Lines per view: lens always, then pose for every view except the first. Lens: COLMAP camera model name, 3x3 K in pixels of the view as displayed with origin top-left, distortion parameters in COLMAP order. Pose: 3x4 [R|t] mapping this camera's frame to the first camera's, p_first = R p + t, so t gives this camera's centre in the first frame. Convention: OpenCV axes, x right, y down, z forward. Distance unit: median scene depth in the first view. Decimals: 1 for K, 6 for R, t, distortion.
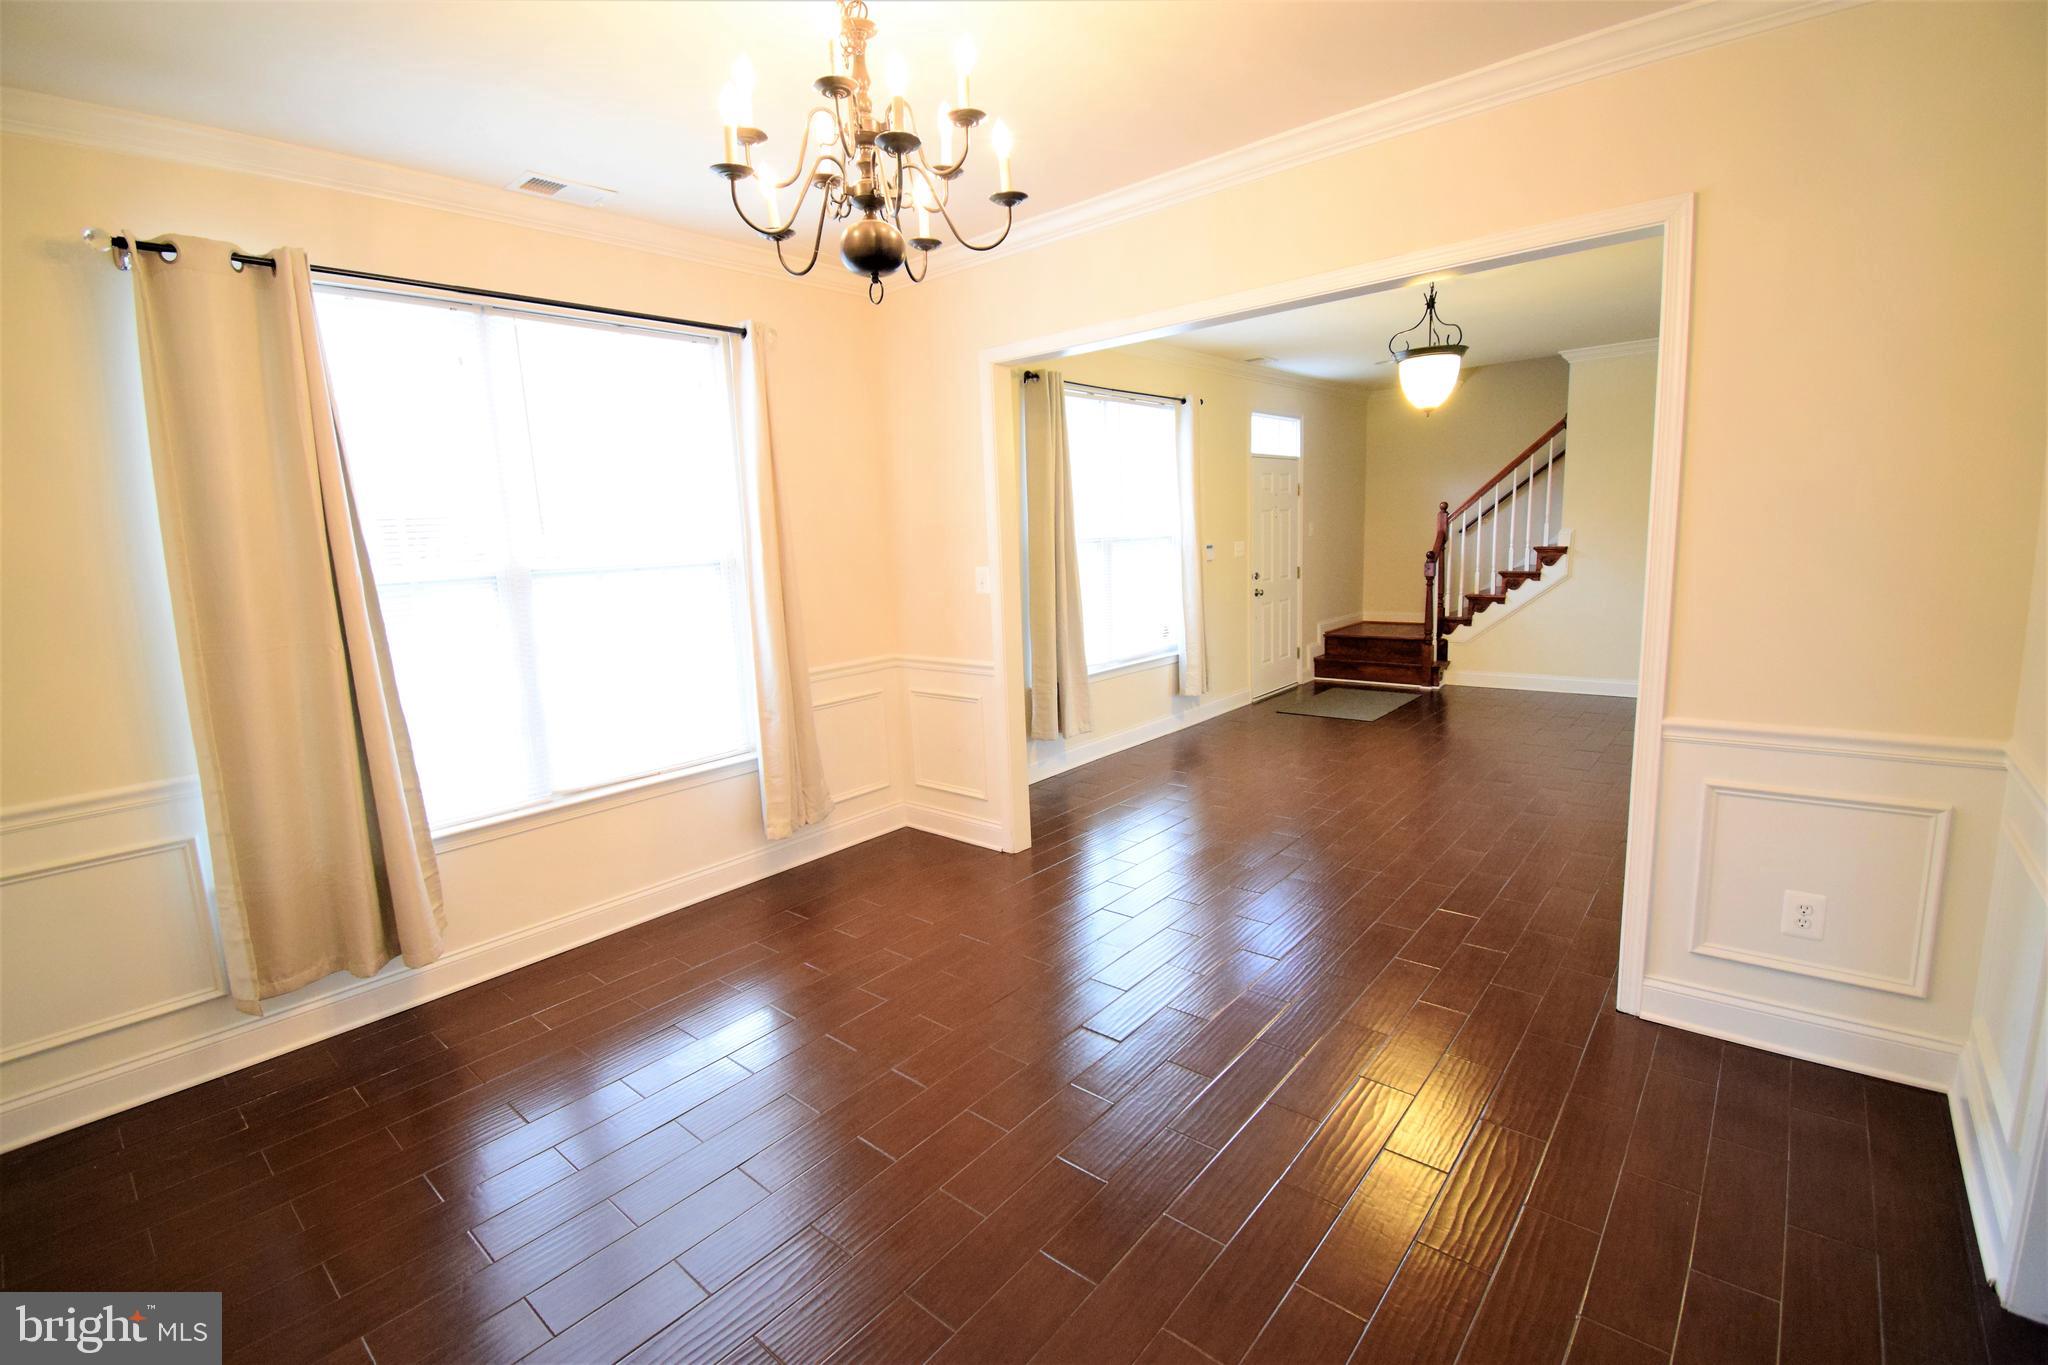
lens RADIAL K [[916.7, 0, 1014.6], [0, 916.7, 683.1], [0, 0, 1]] dist [0.000775, -0.000153]
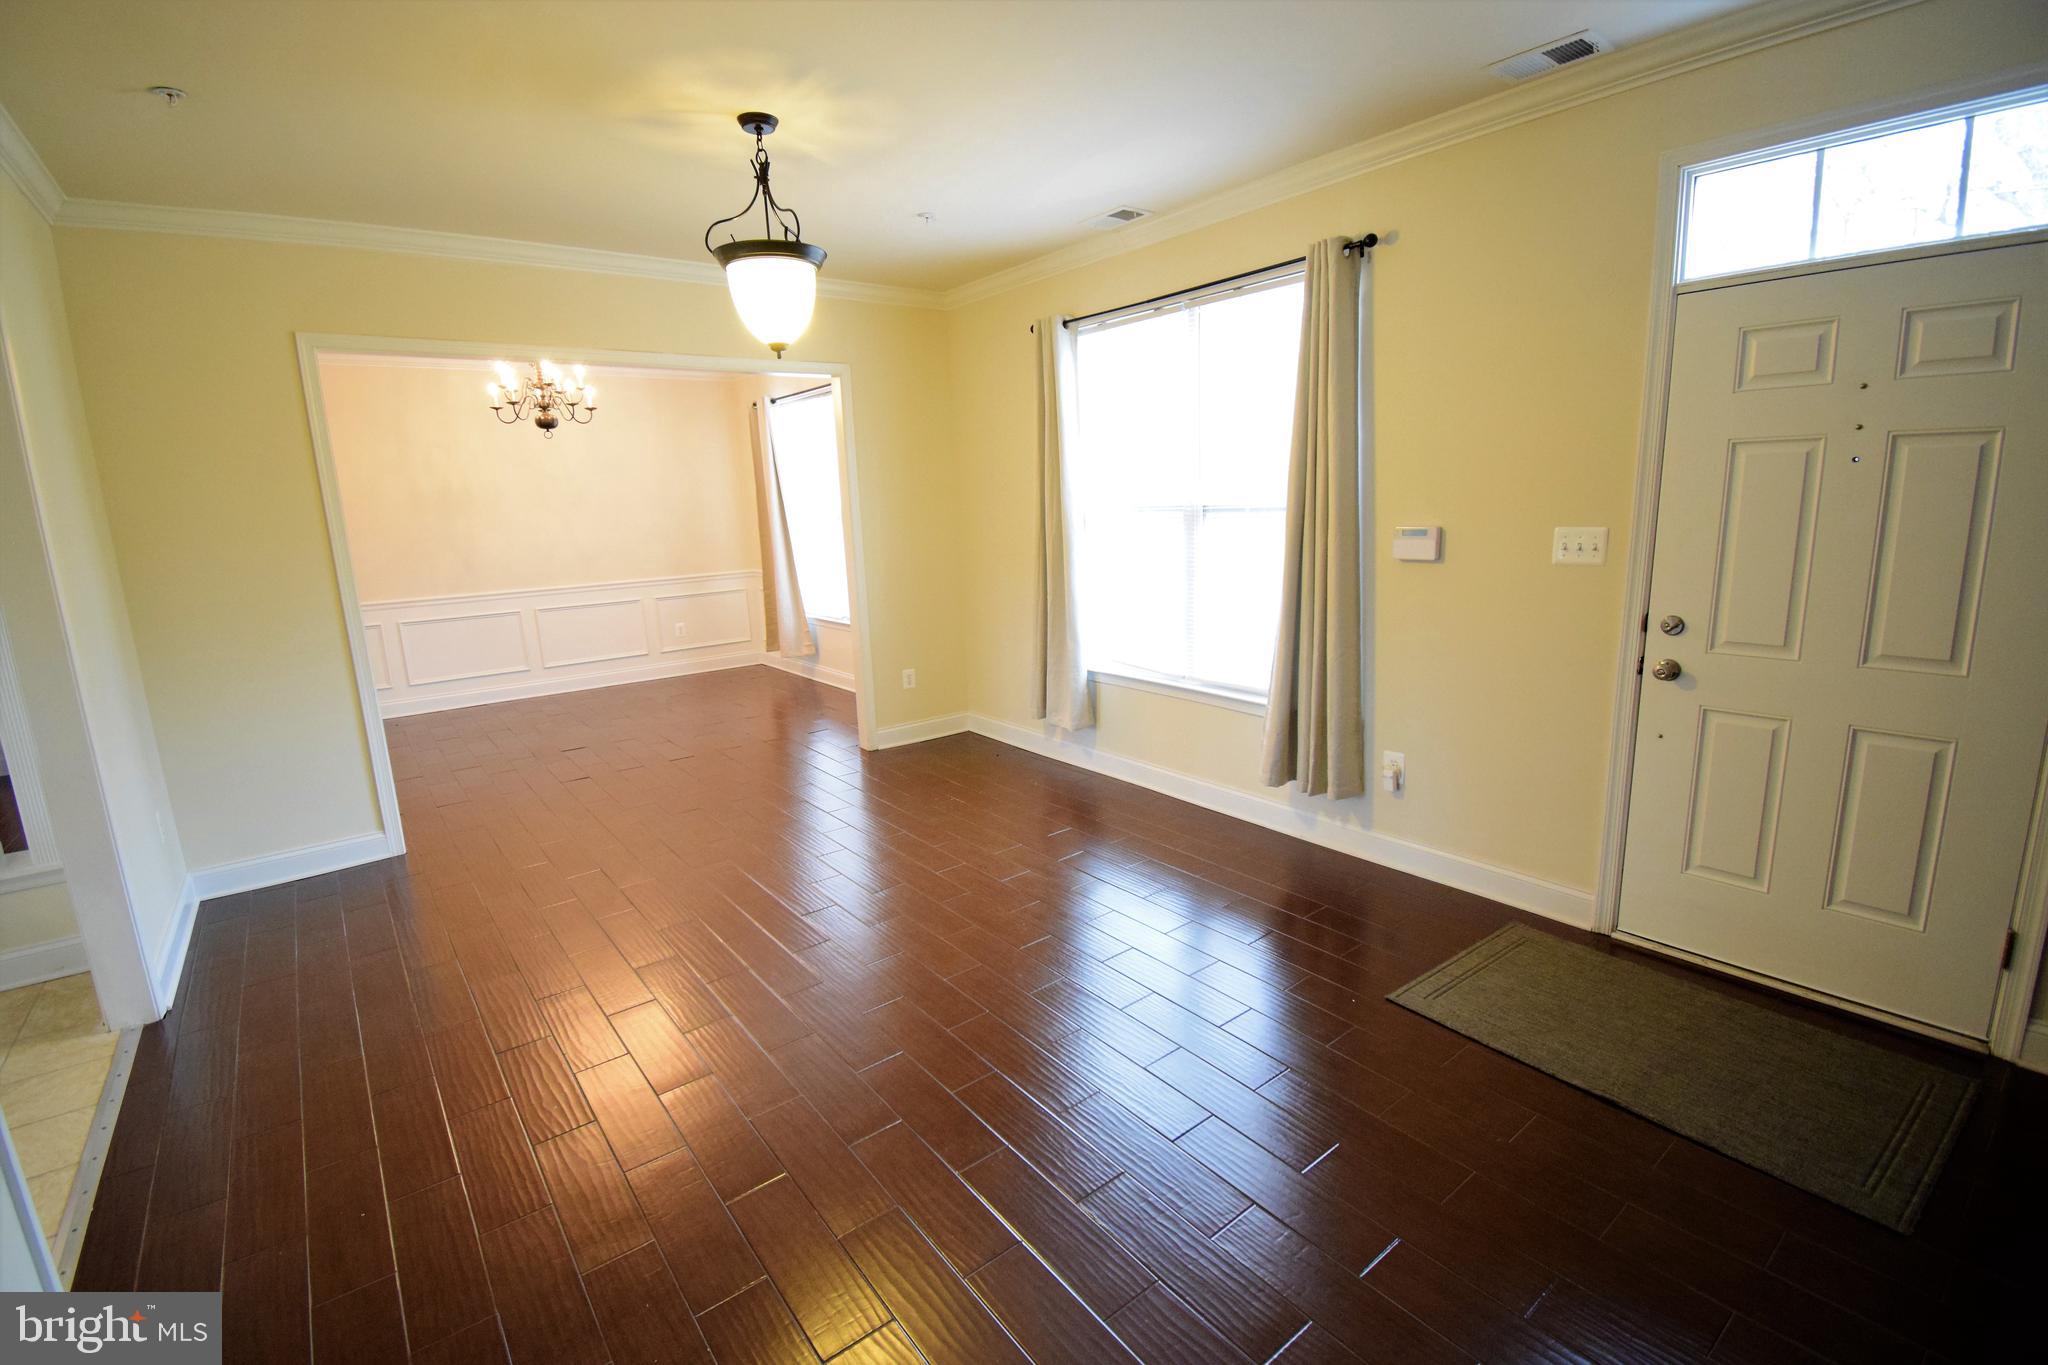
lens RADIAL K [[906.3, 0, 1024.0], [0, 906.3, 682.5], [0, 0, 1]] dist [0.003923, 0.000072]
pose [[-0.179423, 0.249517, -0.951603, 0.686539], [-0.123508, 0.953934, 0.273415, -0.168354], [0.975988, 0.166588, -0.140340, 0.833610]]
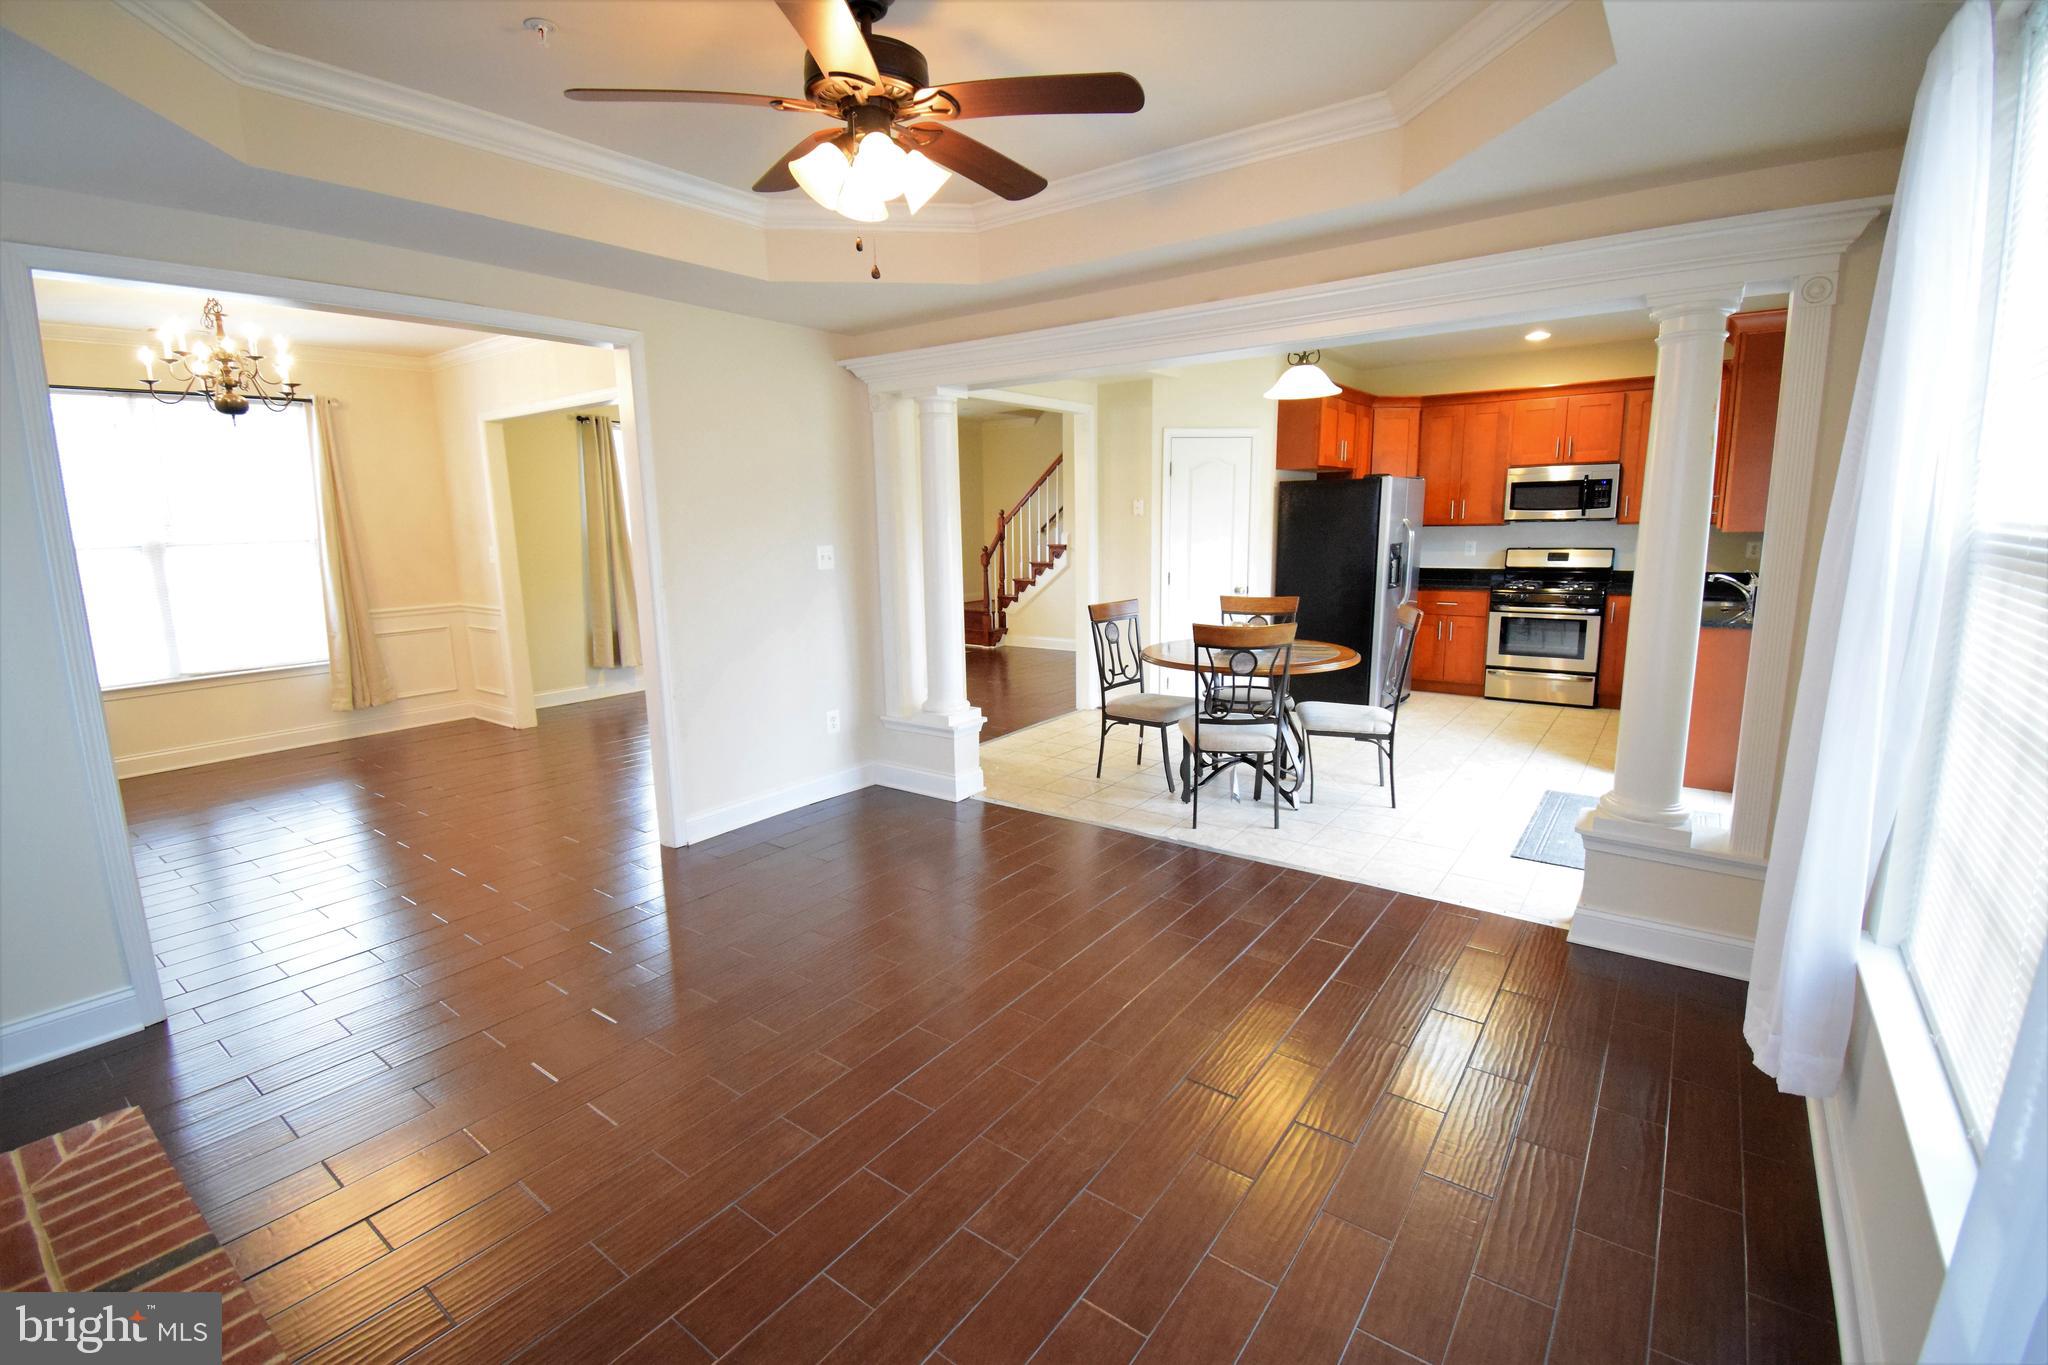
lens RADIAL K [[916.7, 0, 1014.6], [0, 916.7, 683.1], [0, 0, 1]] dist [0.000775, -0.000153]
pose [[0.997613, 0.014263, 0.067568, 0.434444], [-0.015136, 0.999808, 0.012425, 0.042970], [-0.067378, -0.013418, 0.997637, -0.372071]]
